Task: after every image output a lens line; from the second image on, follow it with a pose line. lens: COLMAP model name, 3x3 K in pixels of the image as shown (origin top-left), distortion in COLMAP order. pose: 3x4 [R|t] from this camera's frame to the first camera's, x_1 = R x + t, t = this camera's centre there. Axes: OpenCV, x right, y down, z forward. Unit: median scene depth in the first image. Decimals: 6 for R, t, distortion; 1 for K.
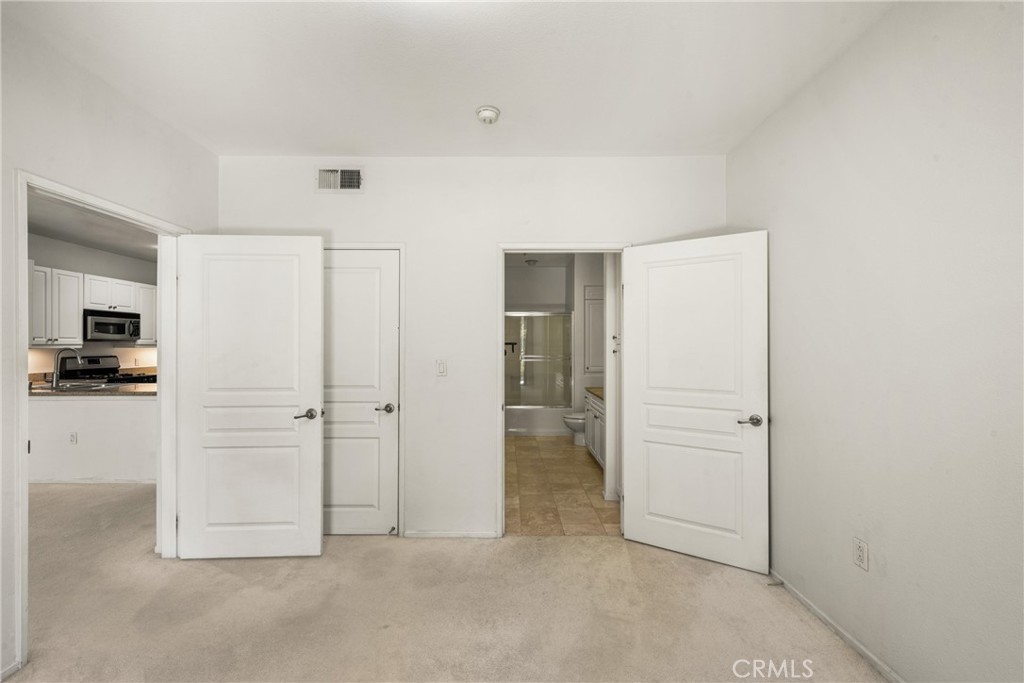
lens RADIAL K [[427.9, 0, 509.9], [0, 427.9, 343.2], [0, 0, 1]] dist [0.000735, -0.000503]
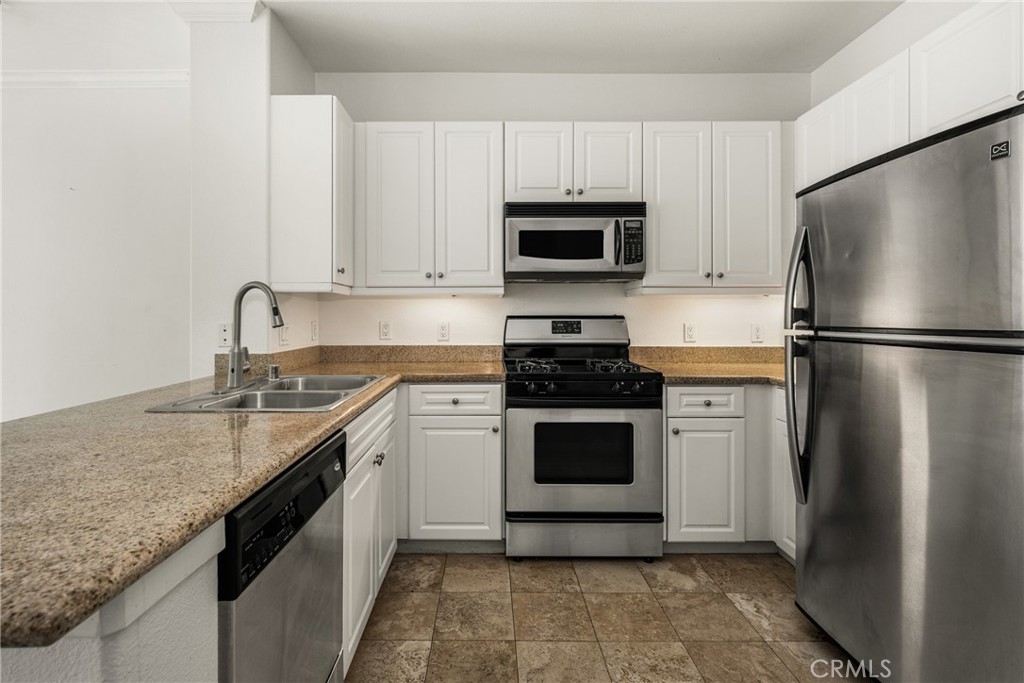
lens RADIAL K [[474.9, 0, 485.1], [0, 474.9, 314.4], [0, 0, 1]] dist [0.003480, 0.000940]
pose [[-0.002555, 0.002155, -0.999994, -0.480508], [0.004028, 0.999990, 0.002144, 0.028097], [0.999989, -0.004022, -0.002564, 0.909443]]
